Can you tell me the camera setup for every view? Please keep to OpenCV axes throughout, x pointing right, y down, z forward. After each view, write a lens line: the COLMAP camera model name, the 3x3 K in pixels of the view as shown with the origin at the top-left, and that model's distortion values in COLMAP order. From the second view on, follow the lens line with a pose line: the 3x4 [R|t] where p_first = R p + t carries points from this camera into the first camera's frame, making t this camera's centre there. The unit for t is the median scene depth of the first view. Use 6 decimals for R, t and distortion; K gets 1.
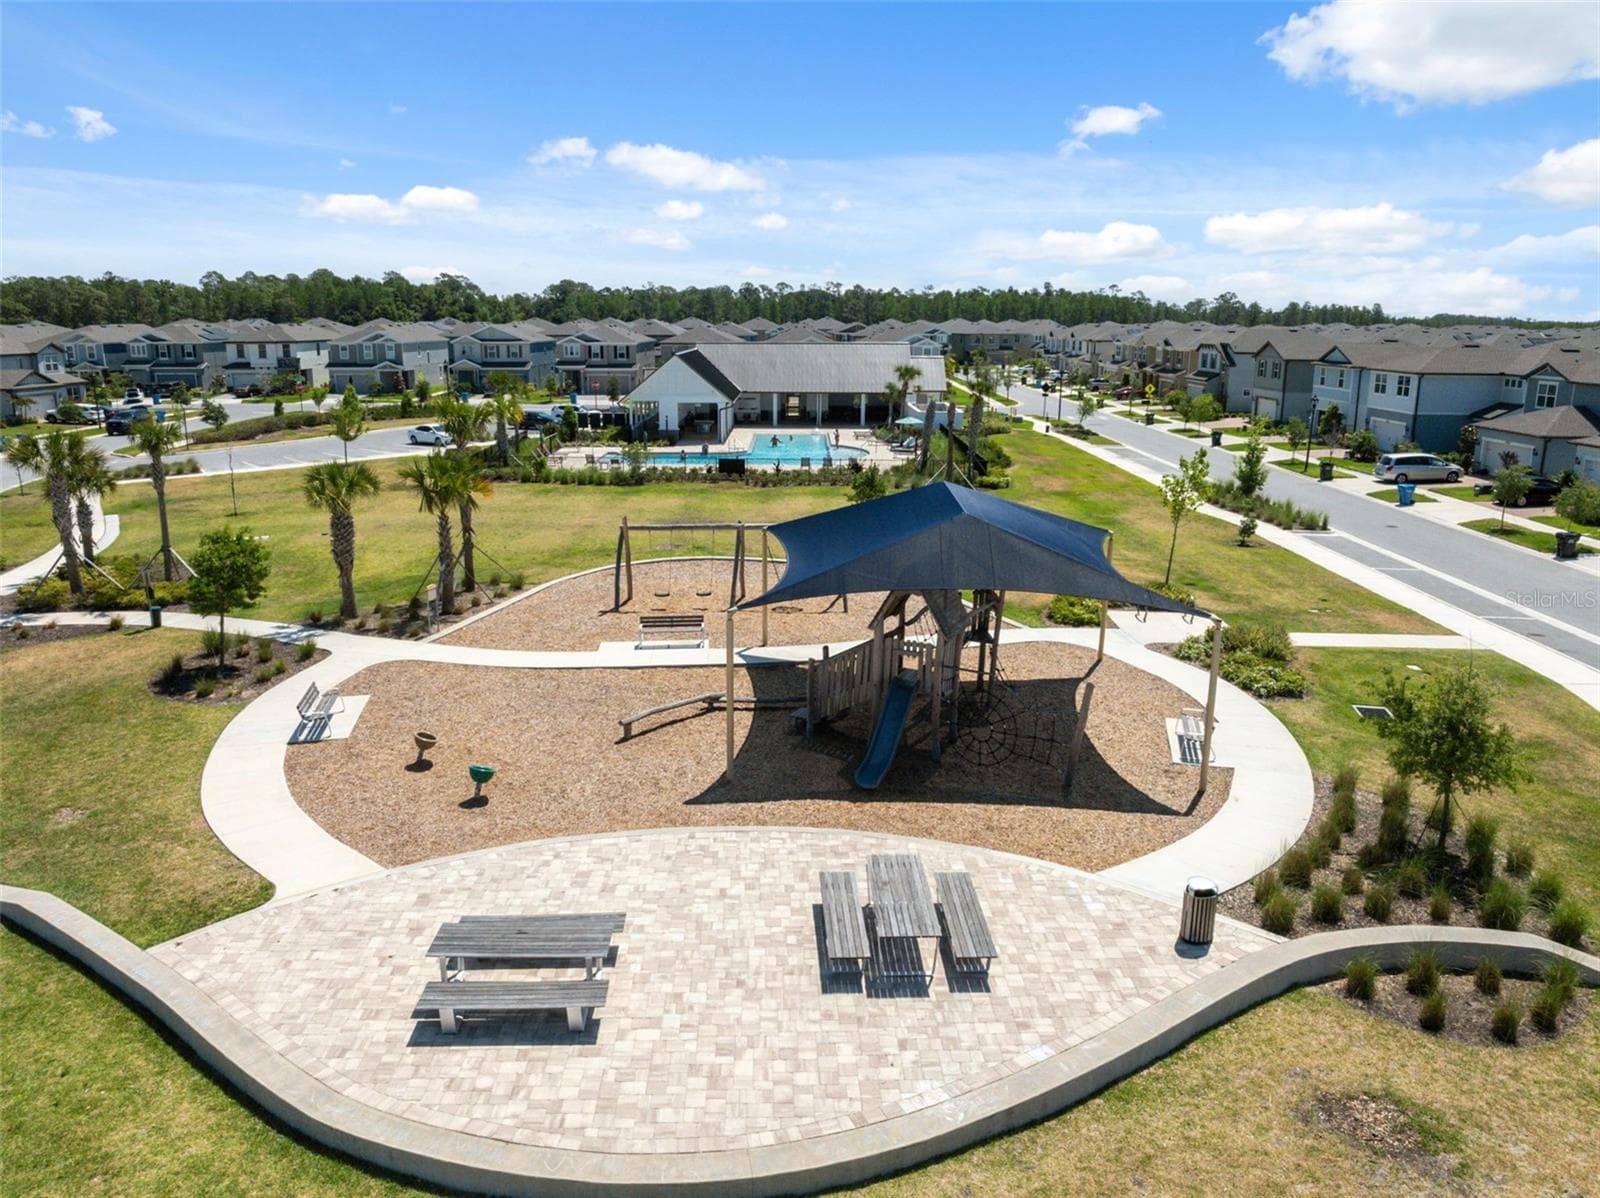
lens RADIAL K [[1114.5, 0, 795.9], [0, 1114.5, 597.7], [0, 0, 1]] dist [-0.035481, 0.002344]
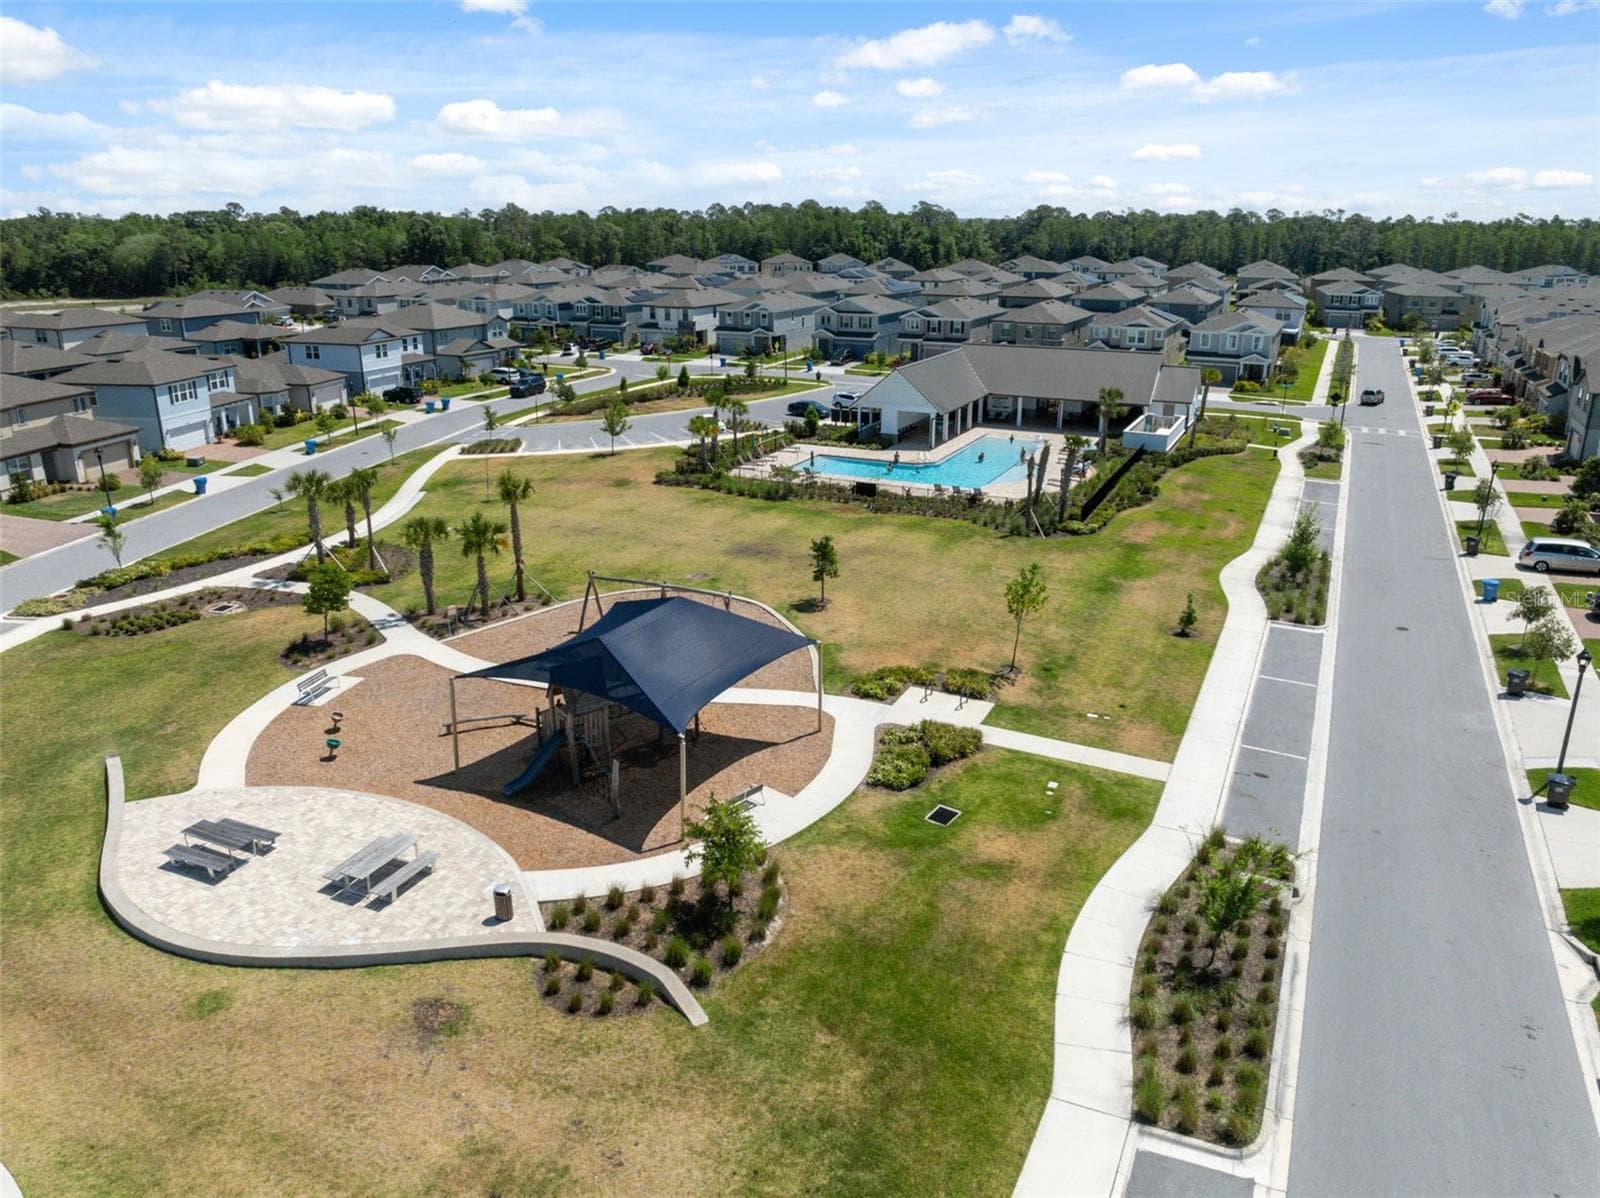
lens RADIAL K [[1114.5, 0, 795.9], [0, 1114.5, 597.7], [0, 0, 1]] dist [-0.035481, 0.002344]
pose [[0.904324, 0.133565, -0.405411, 0.238673], [-0.102130, 0.989901, 0.098313, -0.072394], [0.414448, -0.047502, 0.908832, -0.072720]]
